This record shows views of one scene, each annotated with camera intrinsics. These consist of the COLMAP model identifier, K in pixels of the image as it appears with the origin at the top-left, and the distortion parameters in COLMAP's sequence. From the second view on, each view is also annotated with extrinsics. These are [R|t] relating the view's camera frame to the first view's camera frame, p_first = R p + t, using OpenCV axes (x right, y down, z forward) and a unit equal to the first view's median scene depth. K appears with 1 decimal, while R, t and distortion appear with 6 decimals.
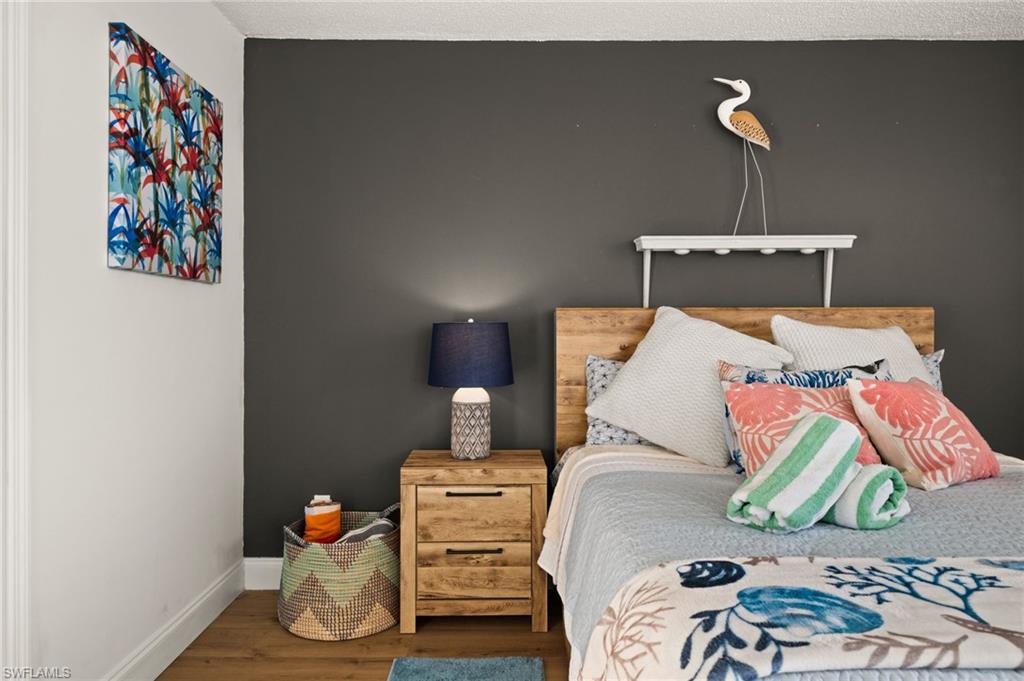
lens RADIAL K [[686.5, 0, 512.7], [0, 686.5, 322.2], [0, 0, 1]] dist [-0.006302, -0.000942]
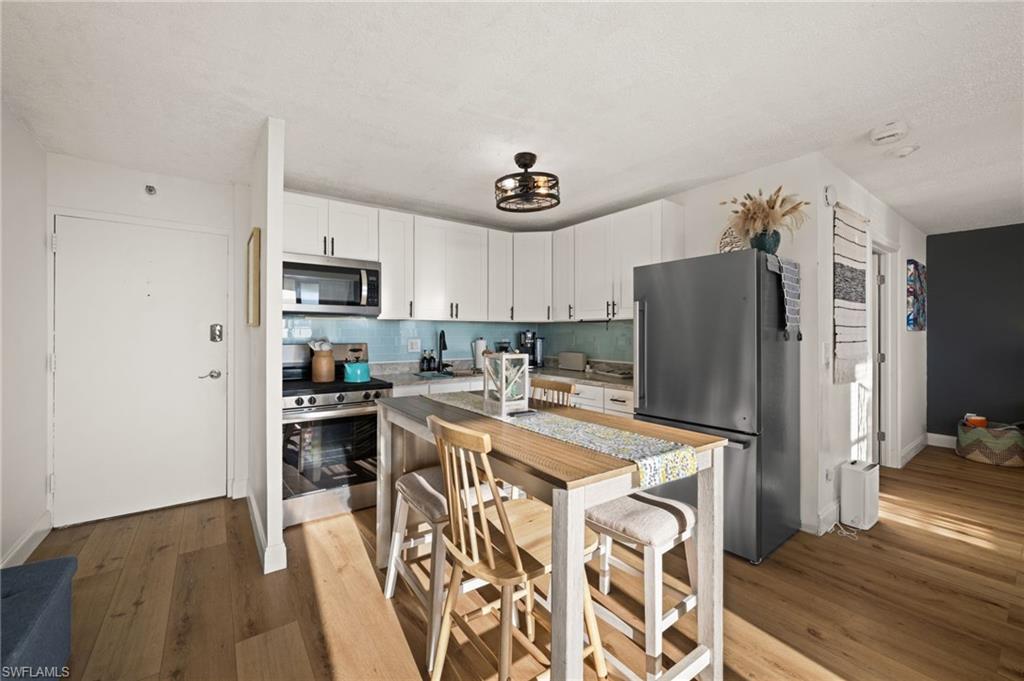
lens RADIAL K [[402.4, 0, 508.8], [0, 402.4, 333.9], [0, 0, 1]] dist [-0.000663, -0.000151]
pose [[0.584247, -0.001621, -0.811574, -0.088203], [0.008287, 0.999958, 0.003968, -0.067380], [0.811534, -0.009044, 0.584236, -1.437321]]
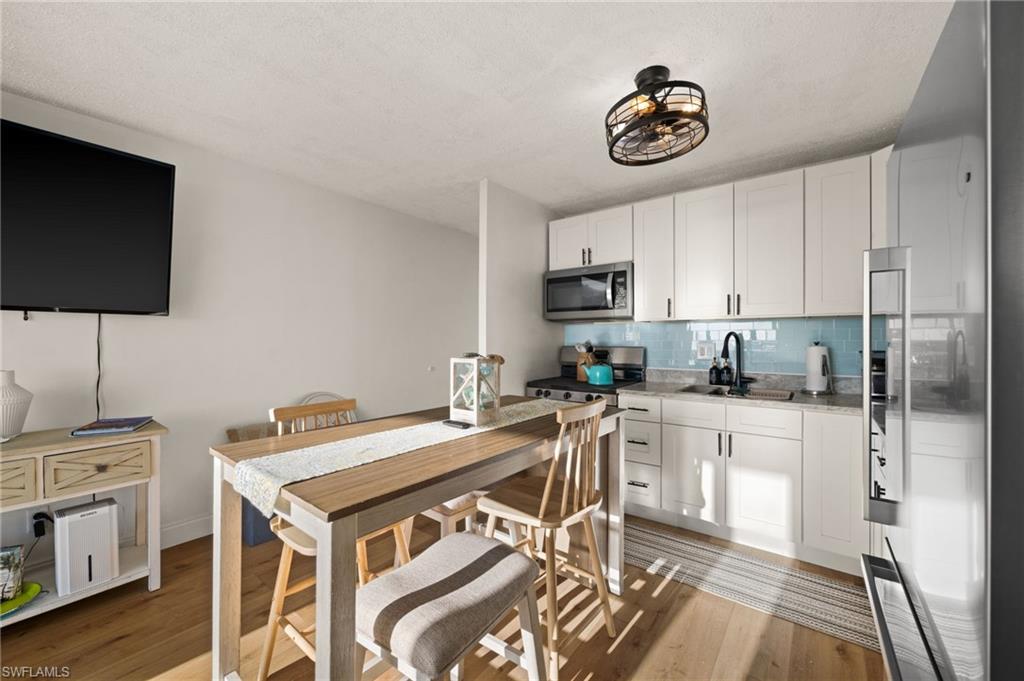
lens RADIAL K [[399.8, 0, 514.1], [0, 399.8, 338.6], [0, 0, 1]] dist [-0.001561, -0.000233]
pose [[-0.607471, -0.001970, -0.794339, -0.201211], [0.009039, 0.999915, -0.009392, -0.052791], [0.794290, -0.012885, -0.607402, -0.559315]]
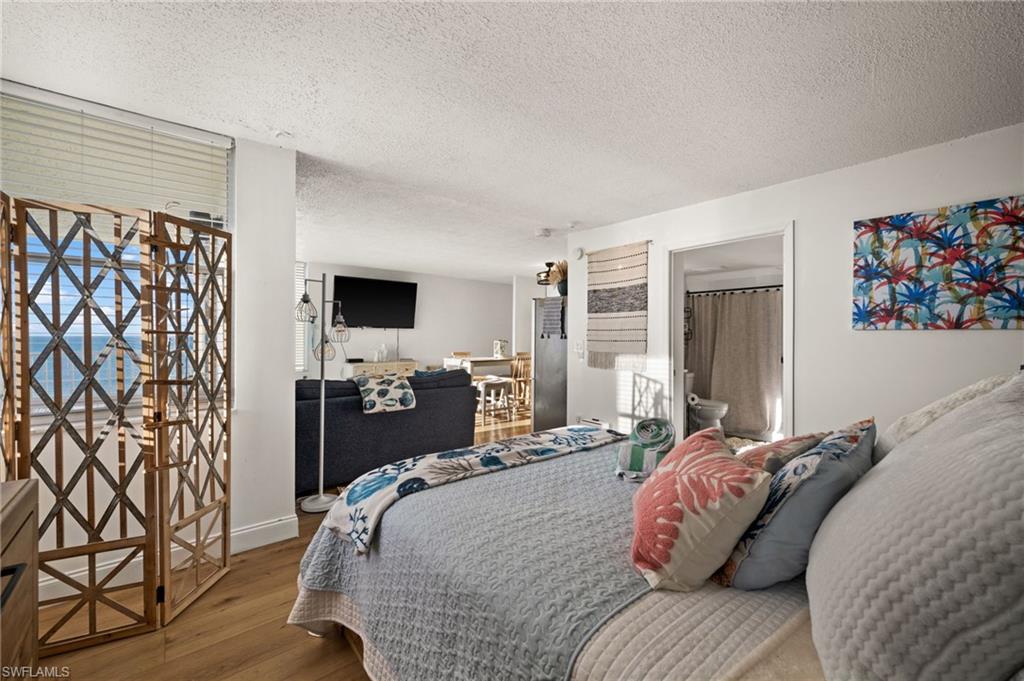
lens RADIAL K [[399.8, 0, 514.1], [0, 399.8, 338.6], [0, 0, 1]] dist [-0.001561, -0.000233]
pose [[-0.761448, 0.000718, -0.648225, 0.902809], [0.001666, 0.999998, -0.000849, -0.040102], [0.648224, -0.001726, -0.761448, 1.005945]]
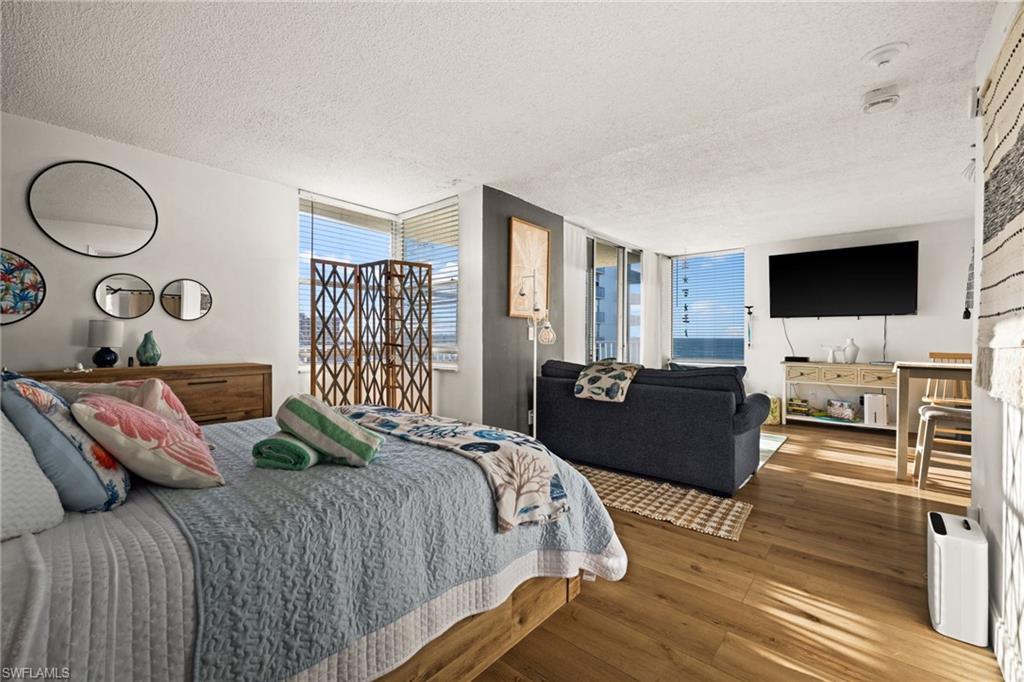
lens RADIAL K [[420.4, 0, 512.0], [0, 420.4, 341.0], [0, 0, 1]] dist [-0.000941, -0.000125]
pose [[-0.751876, -0.012606, 0.659184, -0.321999], [-0.010413, 0.999920, 0.007245, 0.004482], [-0.659223, -0.001417, -0.751947, 0.917011]]
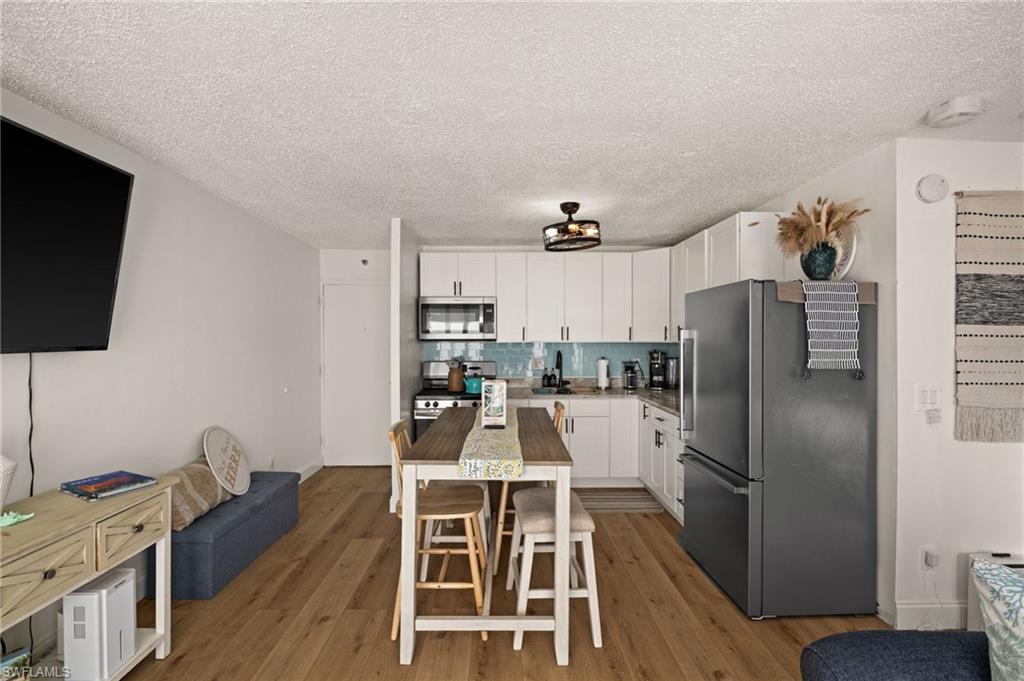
lens RADIAL K [[454.1, 0, 512.0], [0, 454.1, 340.5], [0, 0, 1]] dist [-0.000569, 0.000051]
pose [[0.020630, 0.005904, -0.999770, 0.421692], [0.012112, 0.999908, 0.006155, -0.133767], [0.999714, -0.012237, 0.020557, -0.989816]]
